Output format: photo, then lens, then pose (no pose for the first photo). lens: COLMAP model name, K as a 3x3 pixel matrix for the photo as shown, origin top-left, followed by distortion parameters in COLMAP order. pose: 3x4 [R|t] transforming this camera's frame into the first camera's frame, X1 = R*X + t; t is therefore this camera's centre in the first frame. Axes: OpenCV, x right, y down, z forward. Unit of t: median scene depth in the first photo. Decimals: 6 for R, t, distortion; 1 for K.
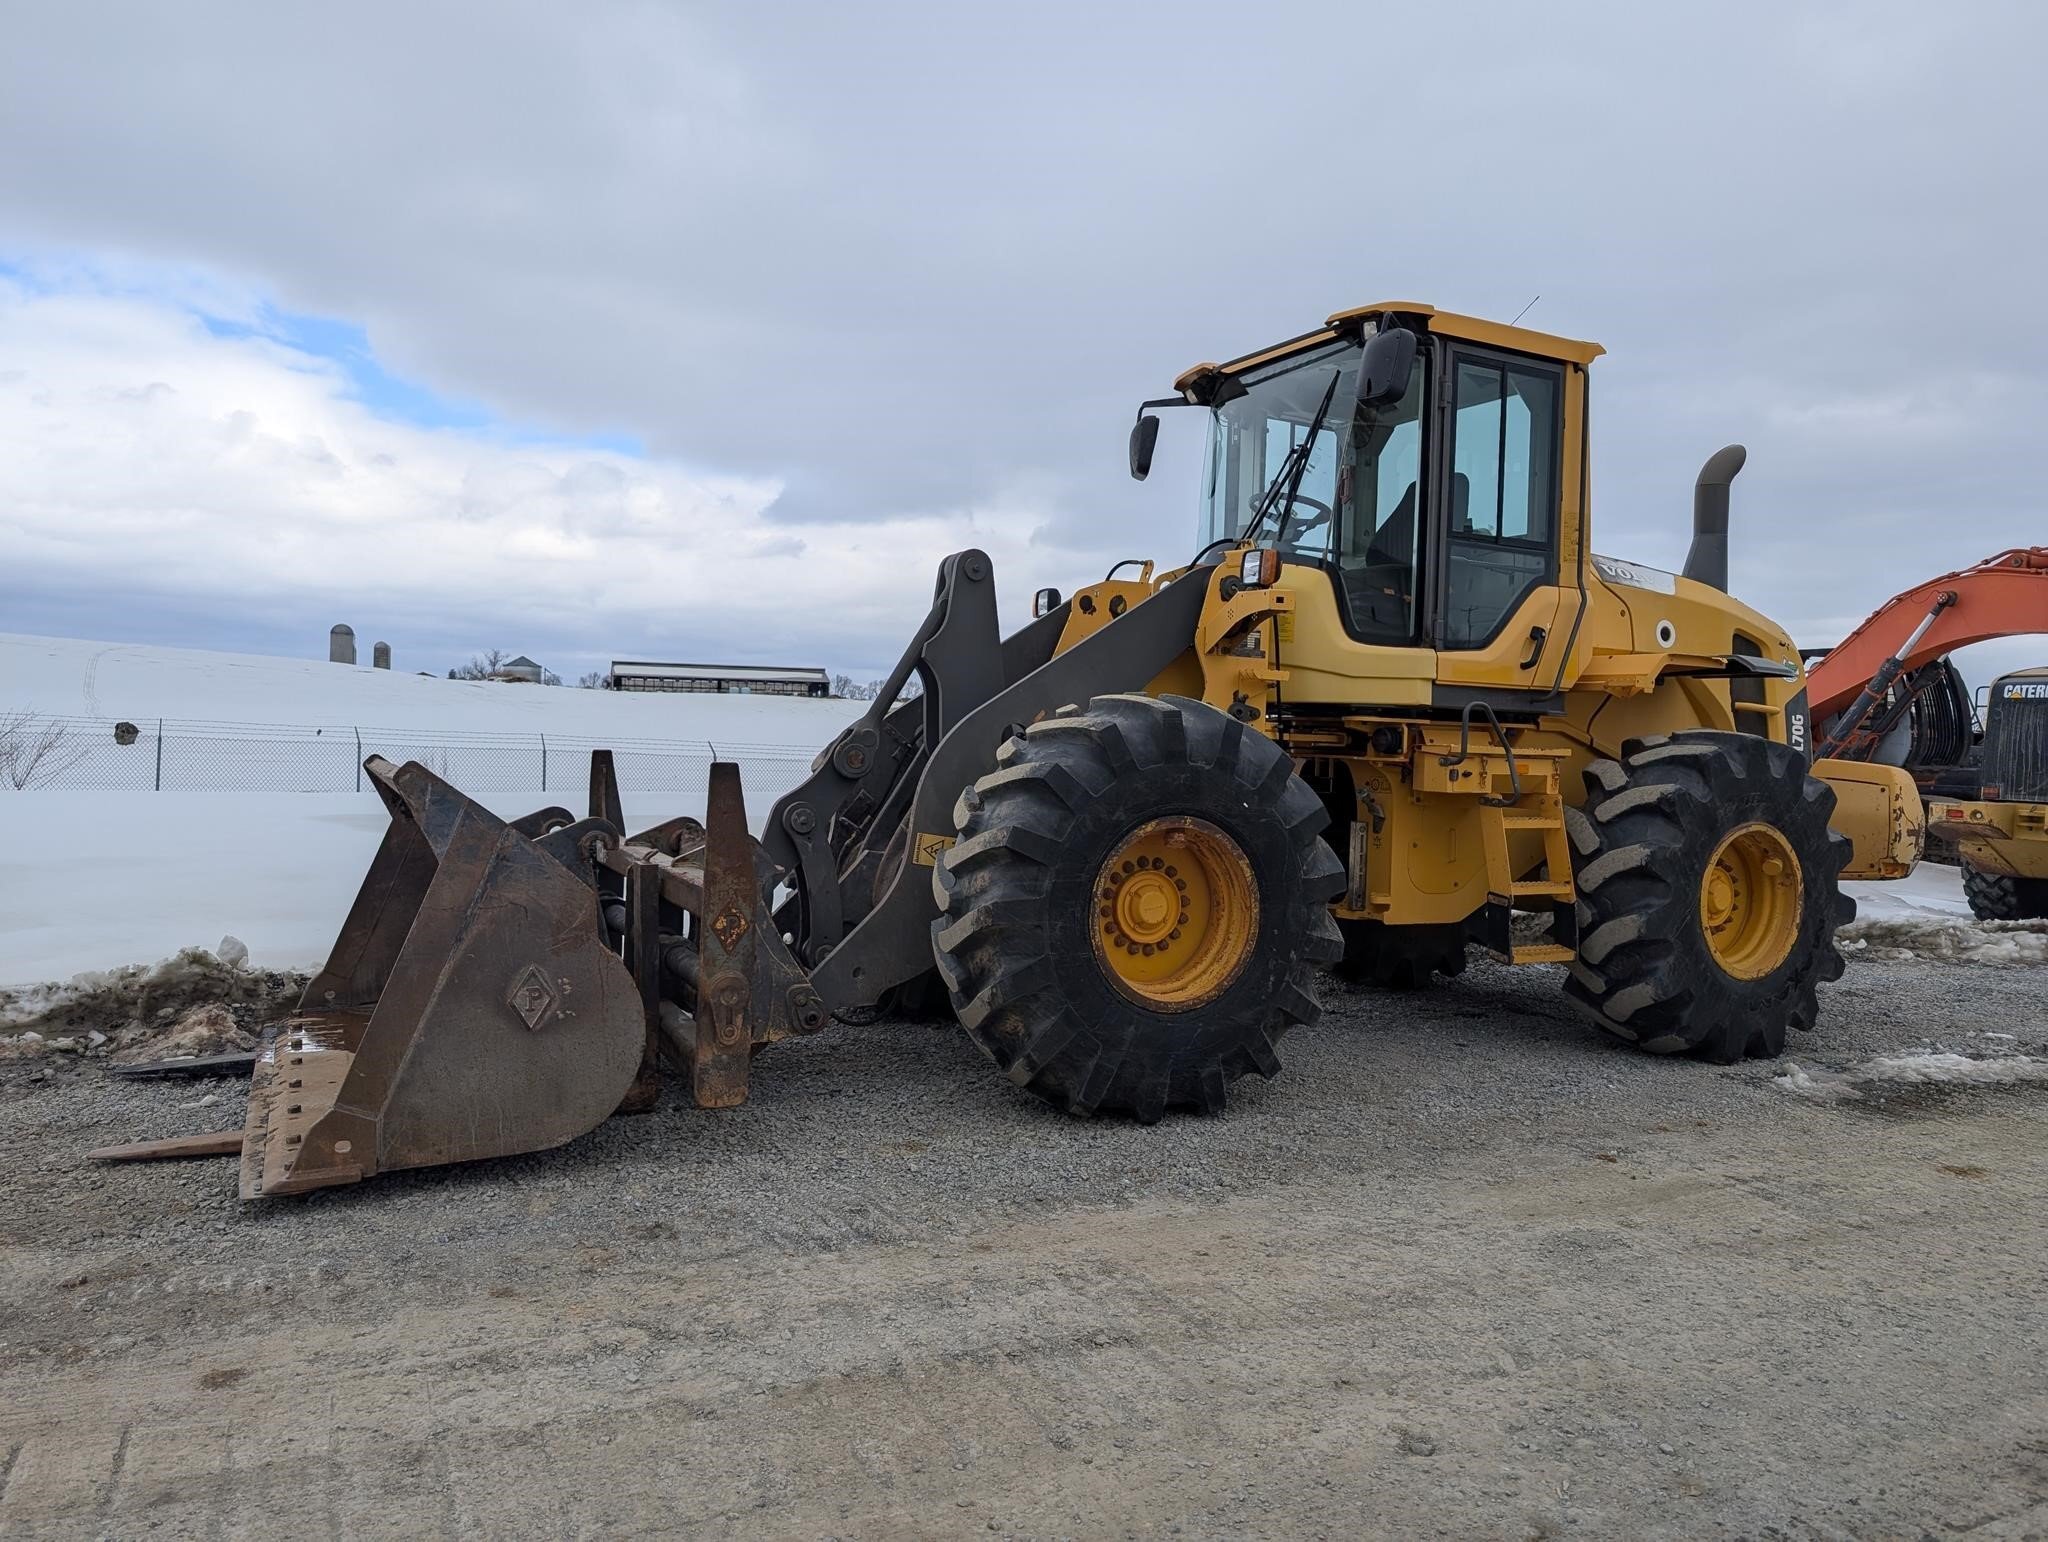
lens RADIAL K [[1464.0, 0, 1005.1], [0, 1464.0, 734.0], [0, 0, 1]] dist [0.022105, -0.015592]
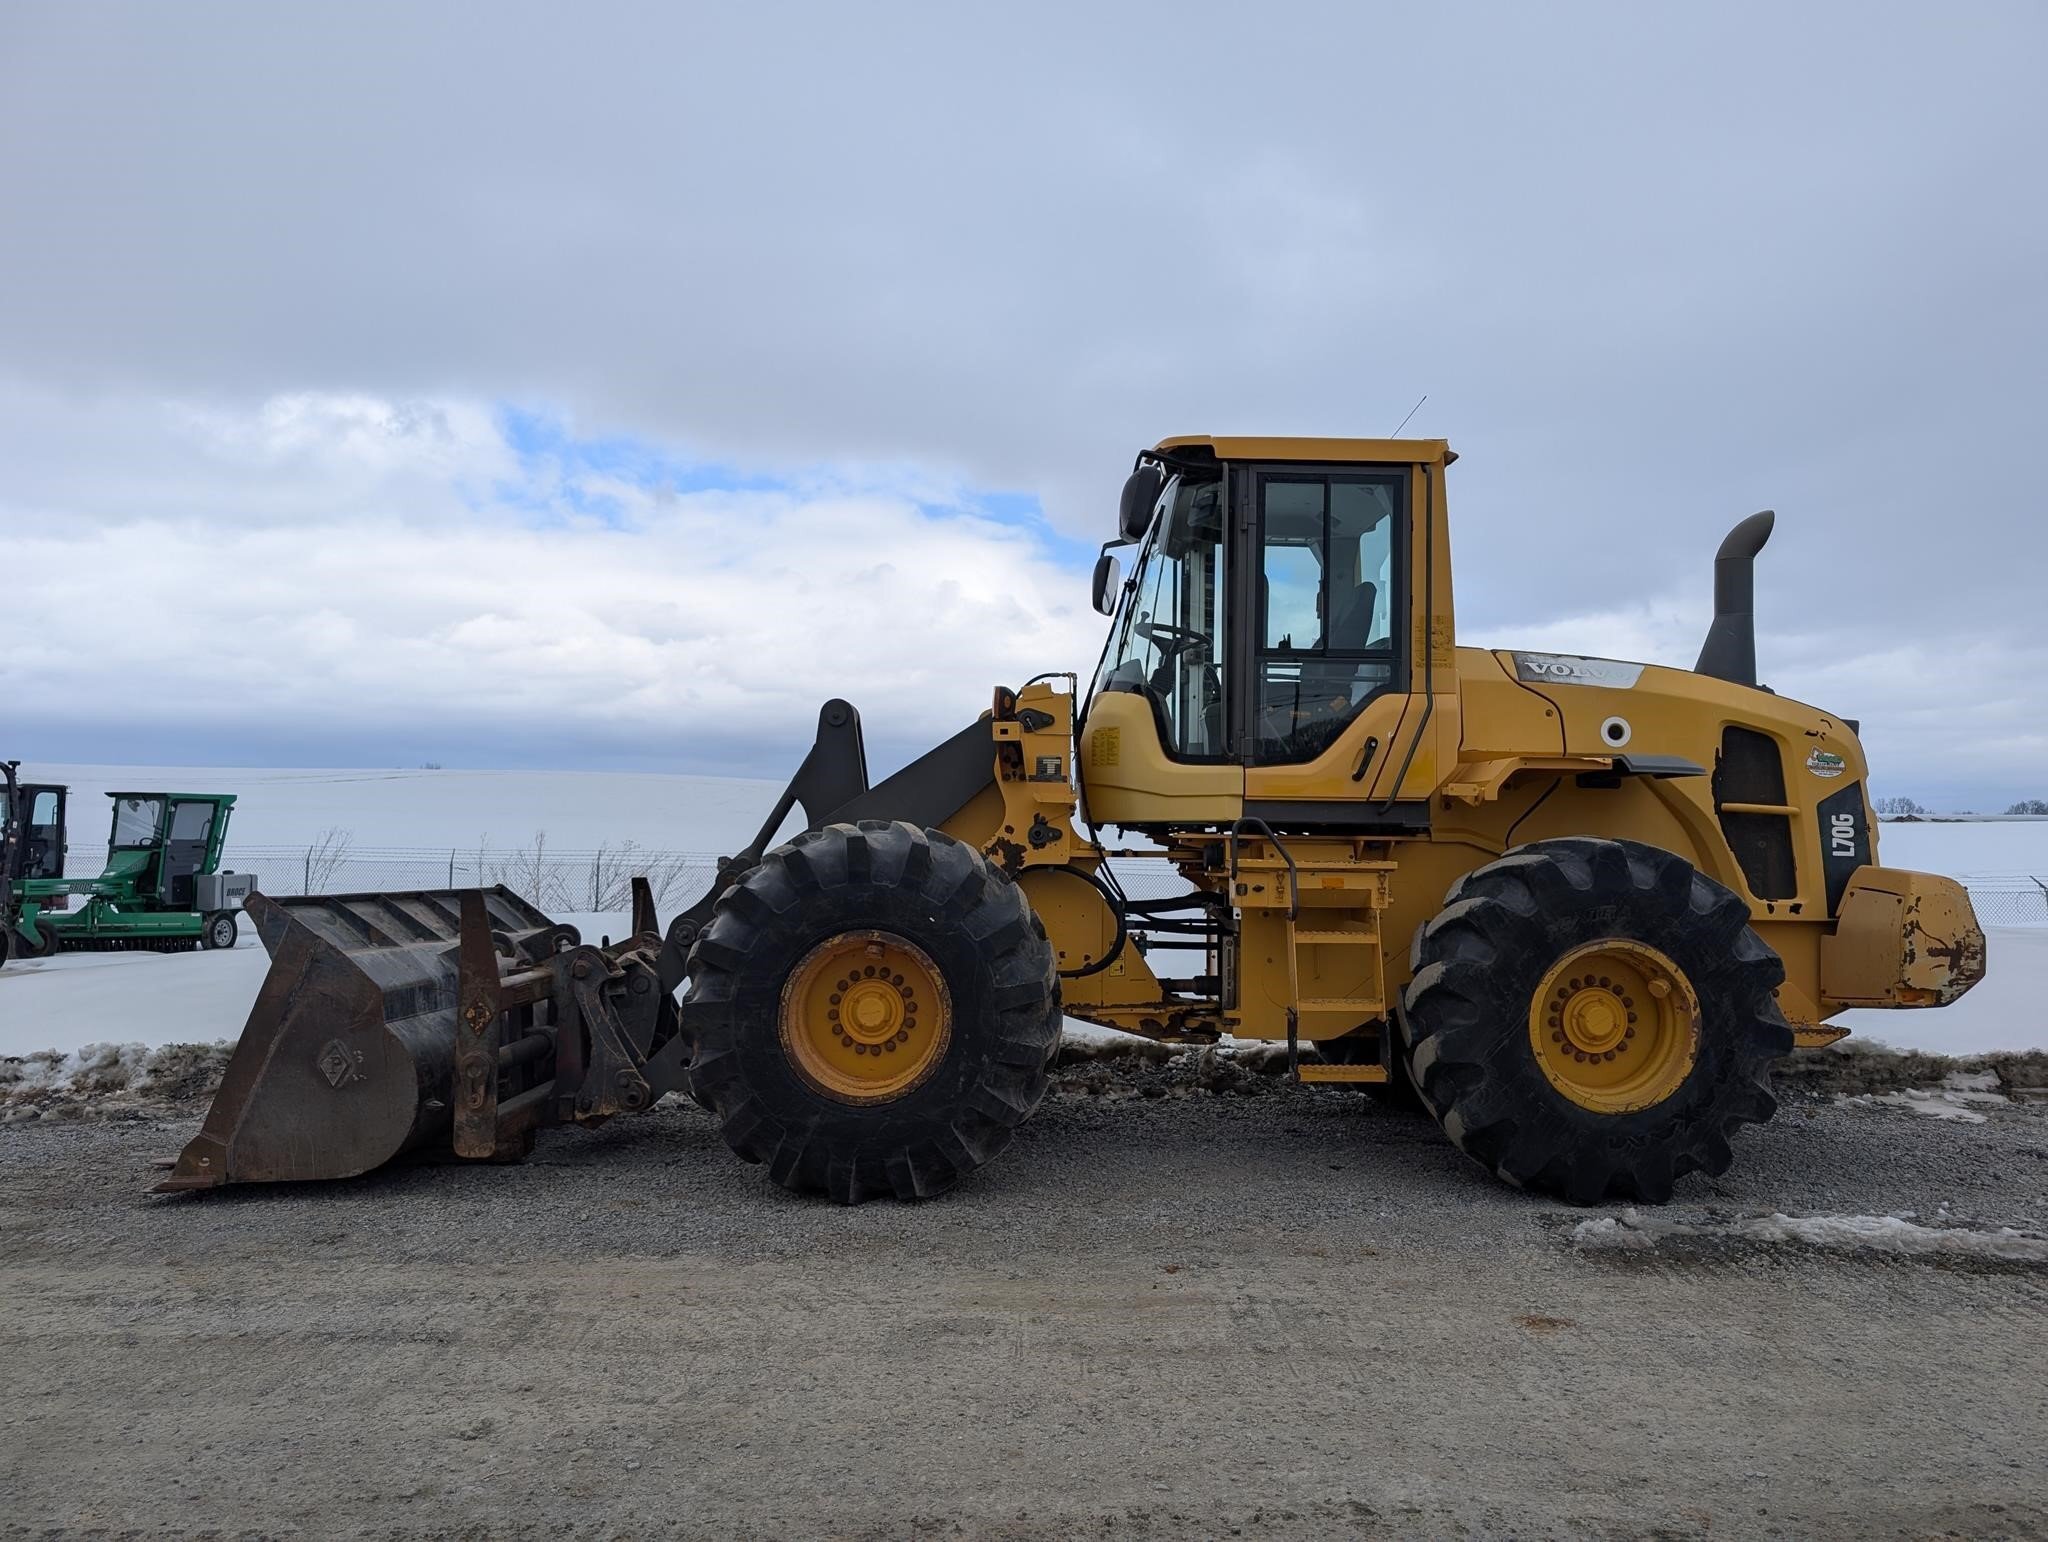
lens RADIAL K [[1464.0, 0, 1028.9], [0, 1464.0, 775.7], [0, 0, 1]] dist [0.022105, -0.015592]
pose [[0.902513, -0.045042, -0.428302, 0.599966], [0.022428, 0.998082, -0.057703, 0.004169], [0.430079, 0.042471, 0.901792, 0.024574]]
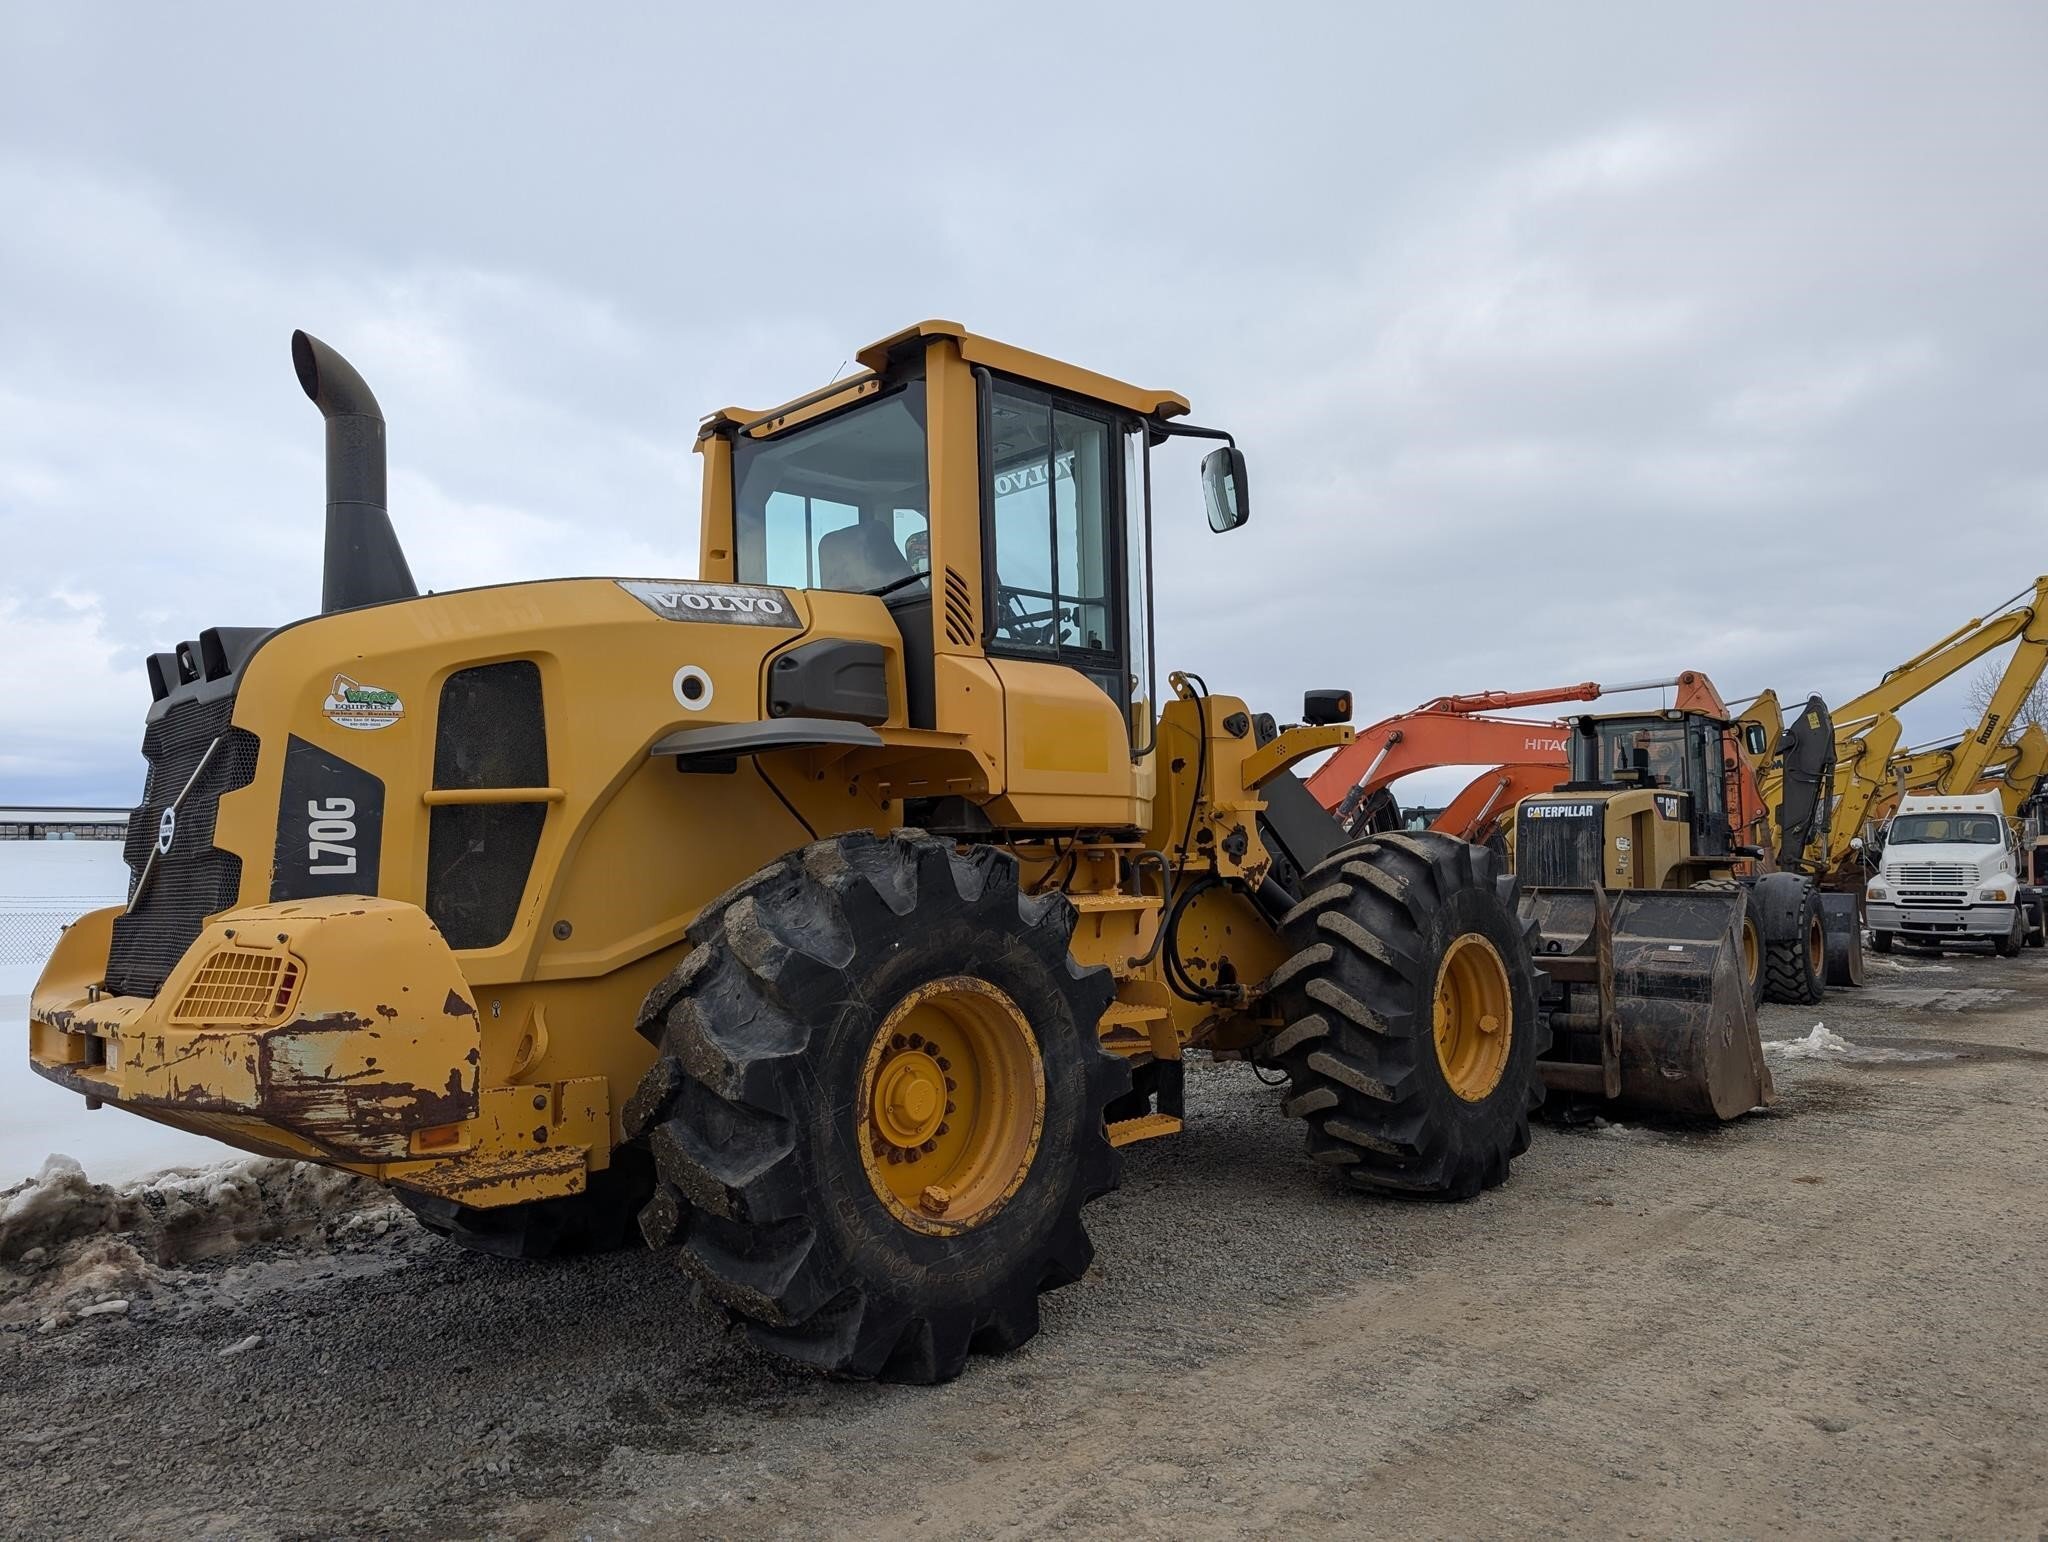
lens RADIAL K [[1464.0, 0, 1003.6], [0, 1464.0, 773.4], [0, 0, 1]] dist [0.022105, -0.015592]
pose [[0.922278, -0.007985, 0.386444, -0.404125], [0.032304, 0.997881, -0.056477, -0.011274], [-0.385174, 0.064571, 0.920582, 0.035884]]
